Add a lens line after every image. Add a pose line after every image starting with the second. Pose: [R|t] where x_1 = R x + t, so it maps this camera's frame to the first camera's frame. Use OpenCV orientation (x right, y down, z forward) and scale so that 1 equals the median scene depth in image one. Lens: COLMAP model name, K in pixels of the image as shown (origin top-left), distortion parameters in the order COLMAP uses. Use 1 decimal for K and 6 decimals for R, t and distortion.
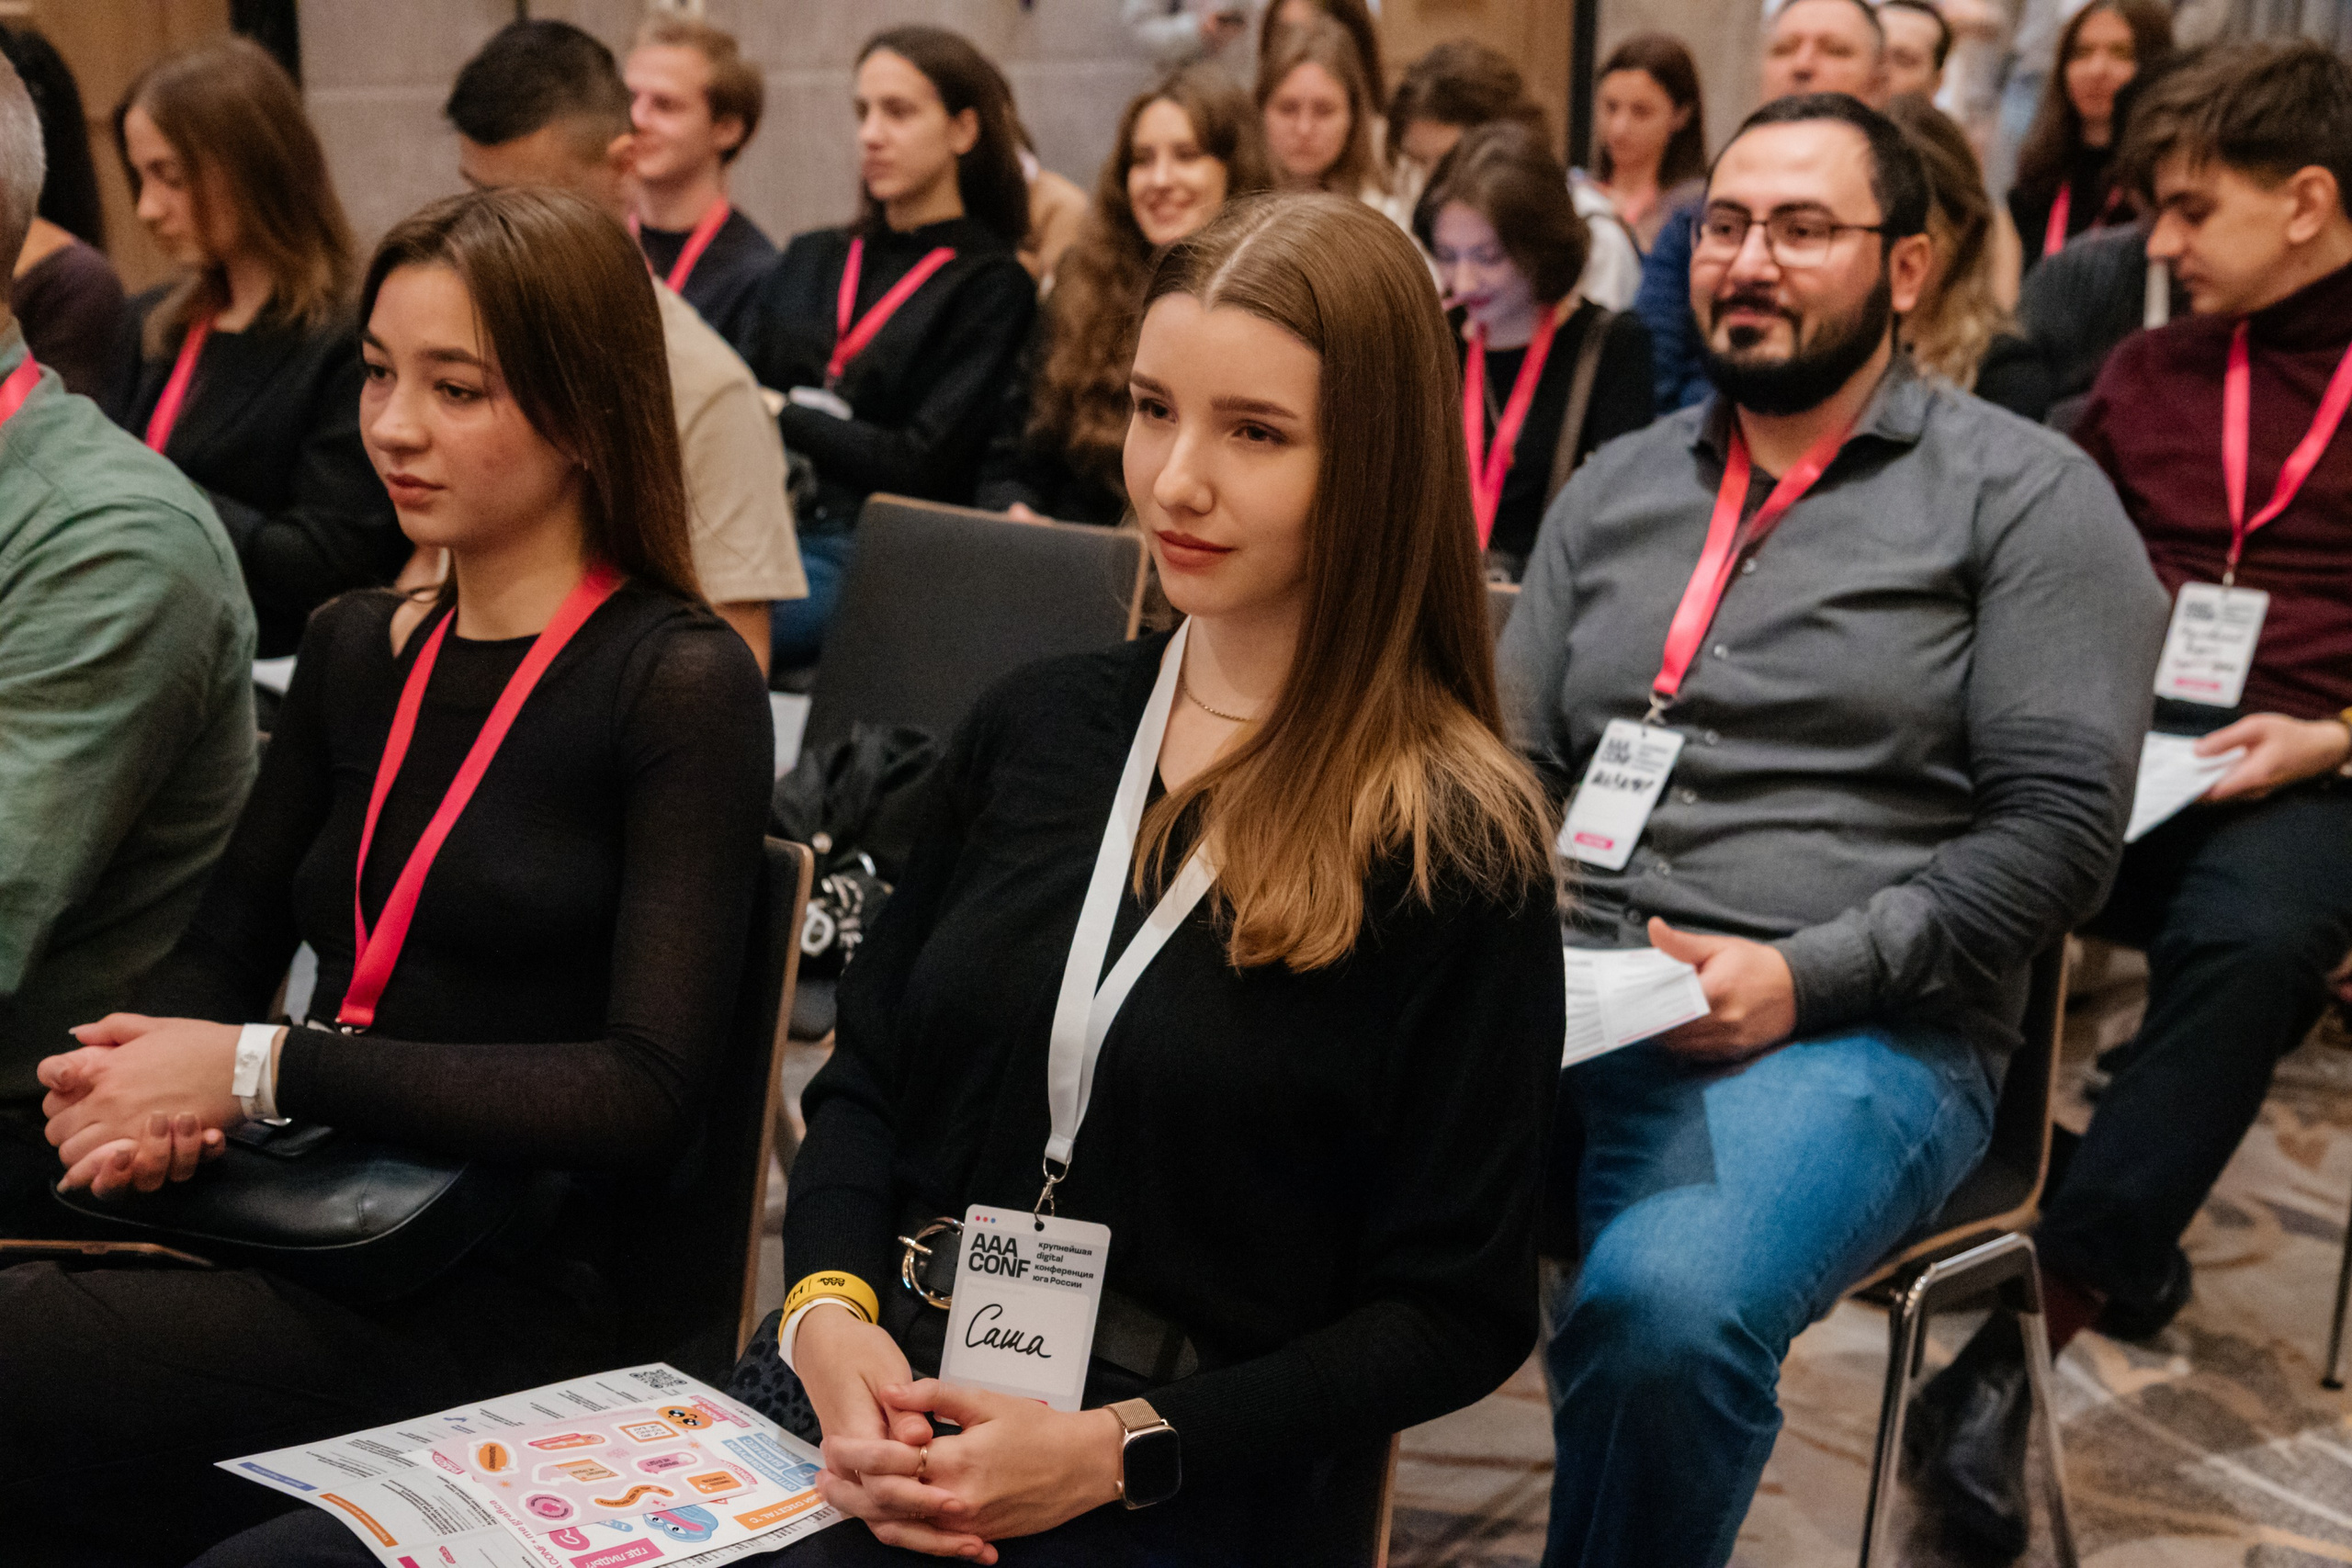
lens RADIAL K [[3290.3, 0, 1176.0], [0, 3290.3, 784.0], [0, 0, 1]] dist [0.091173, -0.002301]
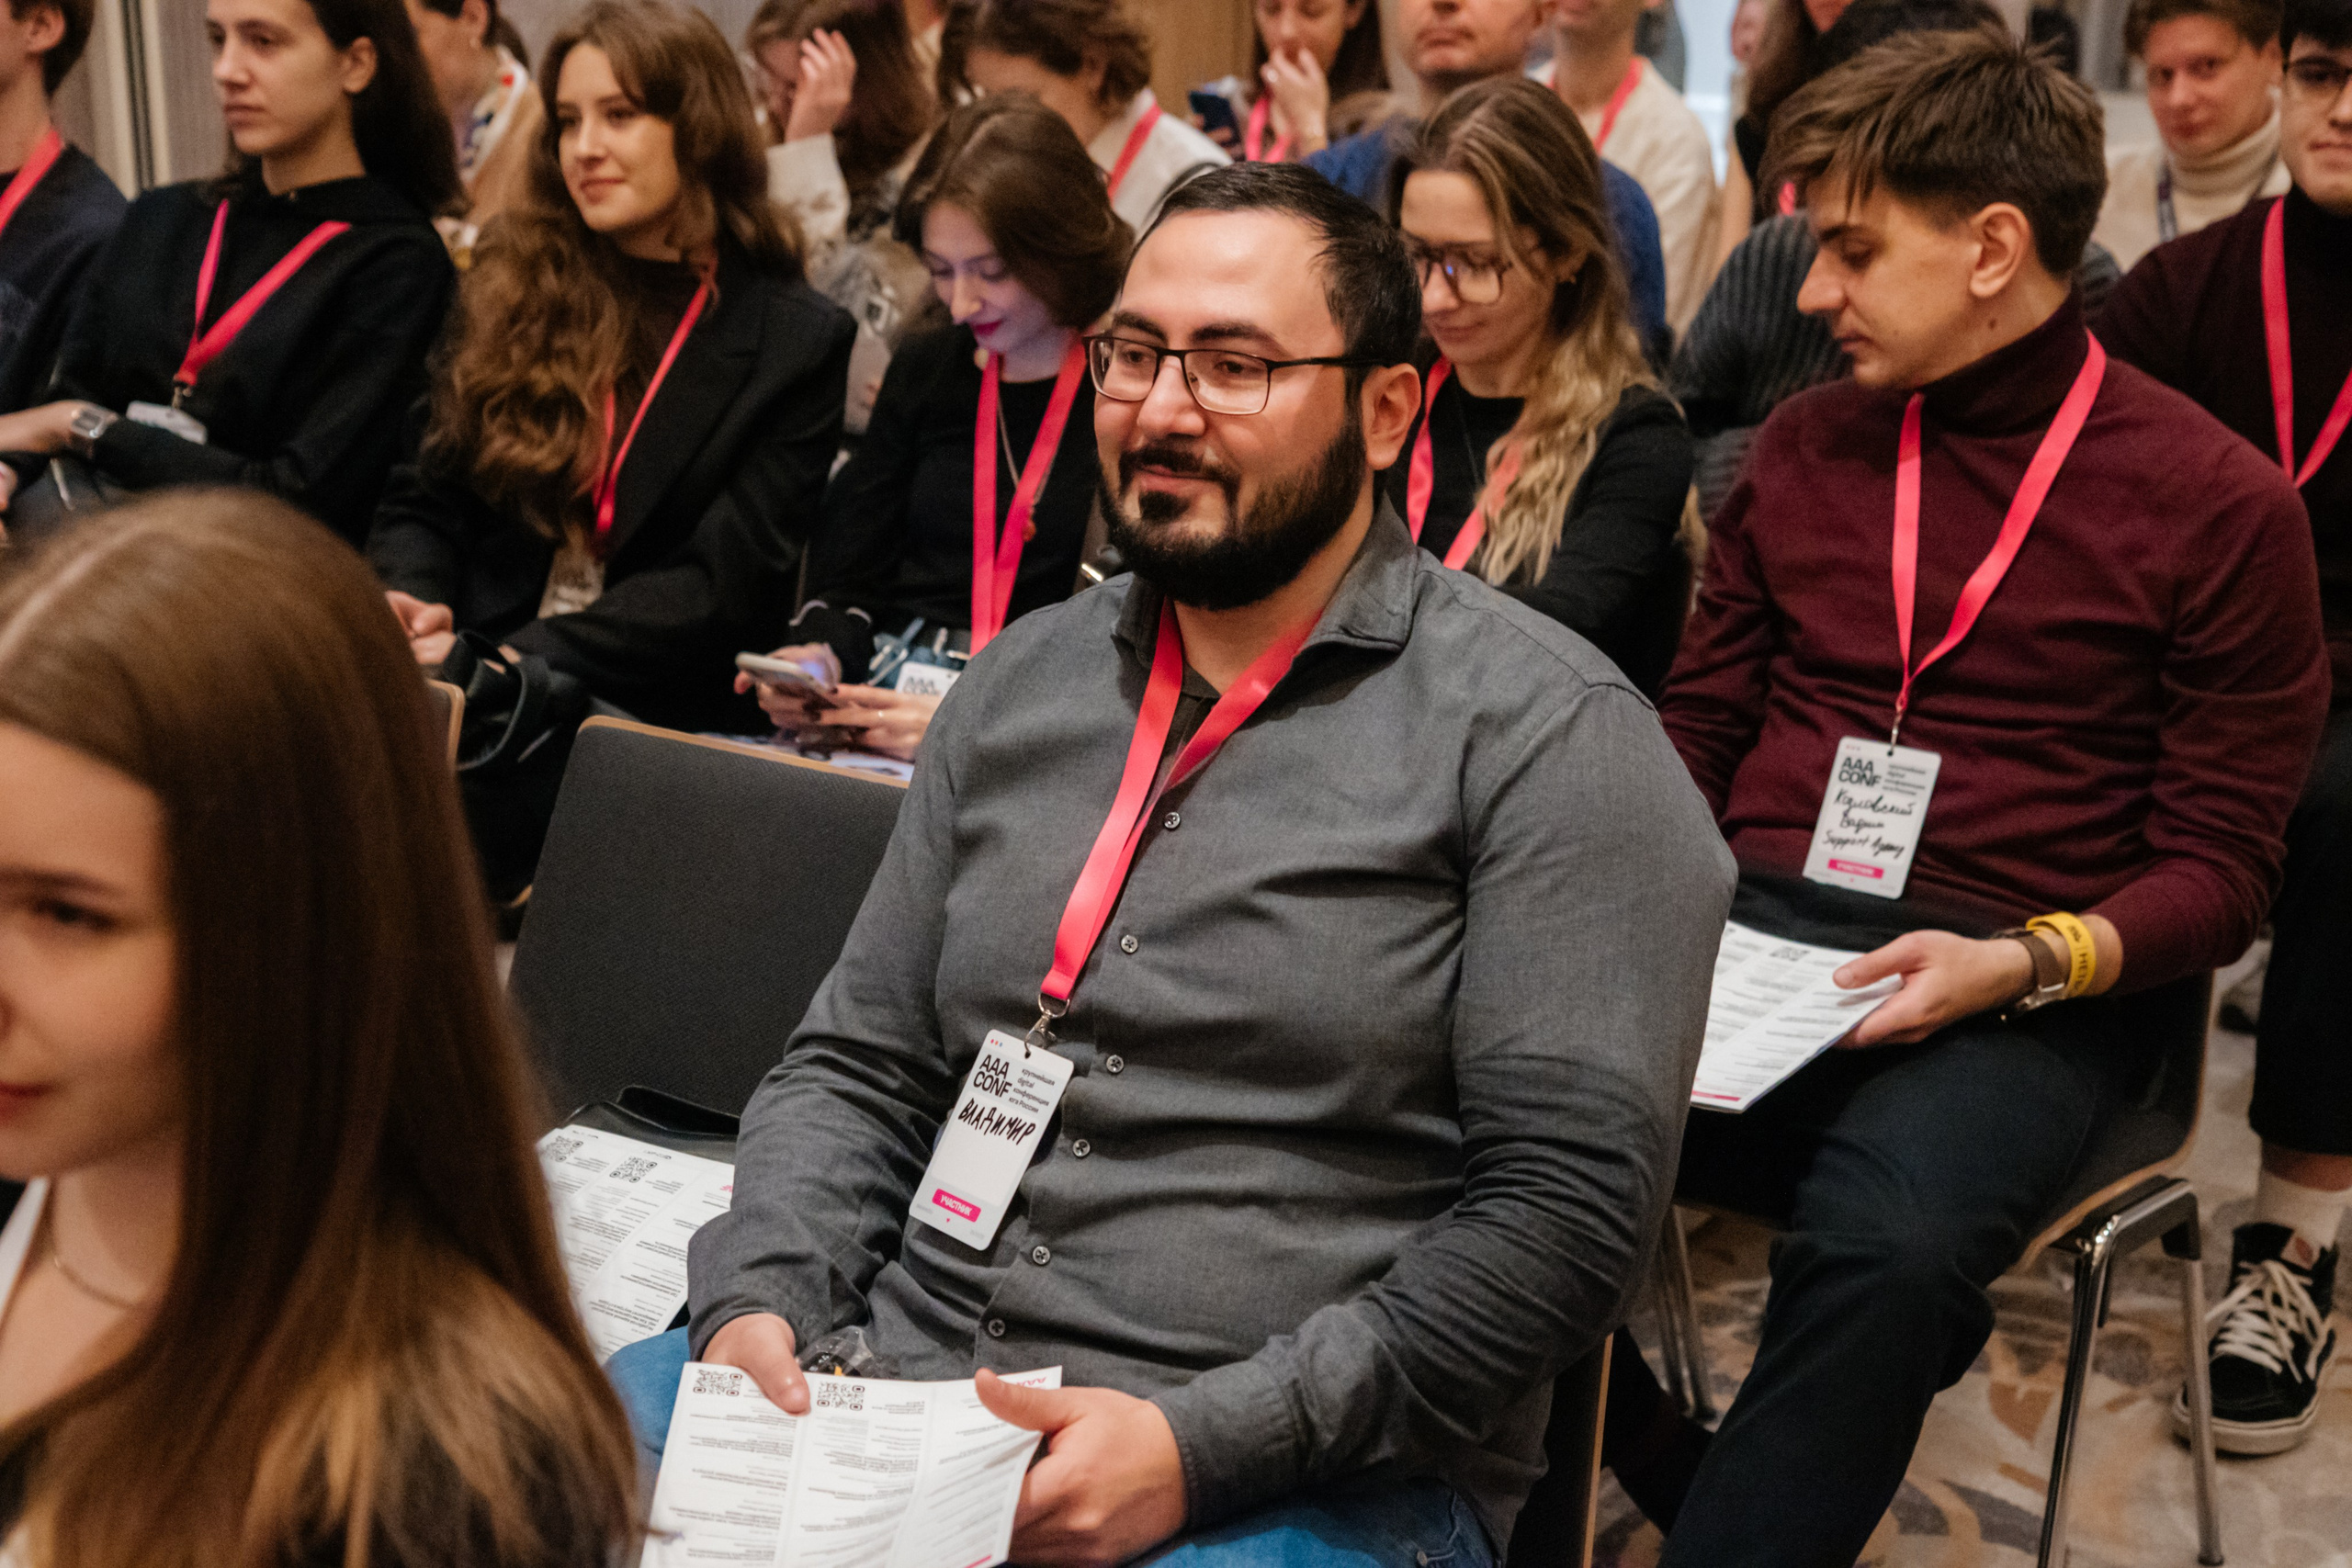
lens RADIAL K [[3845.0, 0, 1176.0], [0, 3845.0, 784.0], [0, 0, 1]] dist [0.161374, 0.031973]
pose [[0.996766, -0.002352, 0.080324, 0.107866], [0.001348, 0.999920, 0.012550, -0.085452], [-0.080347, -0.012401, 0.996690, 0.159939]]
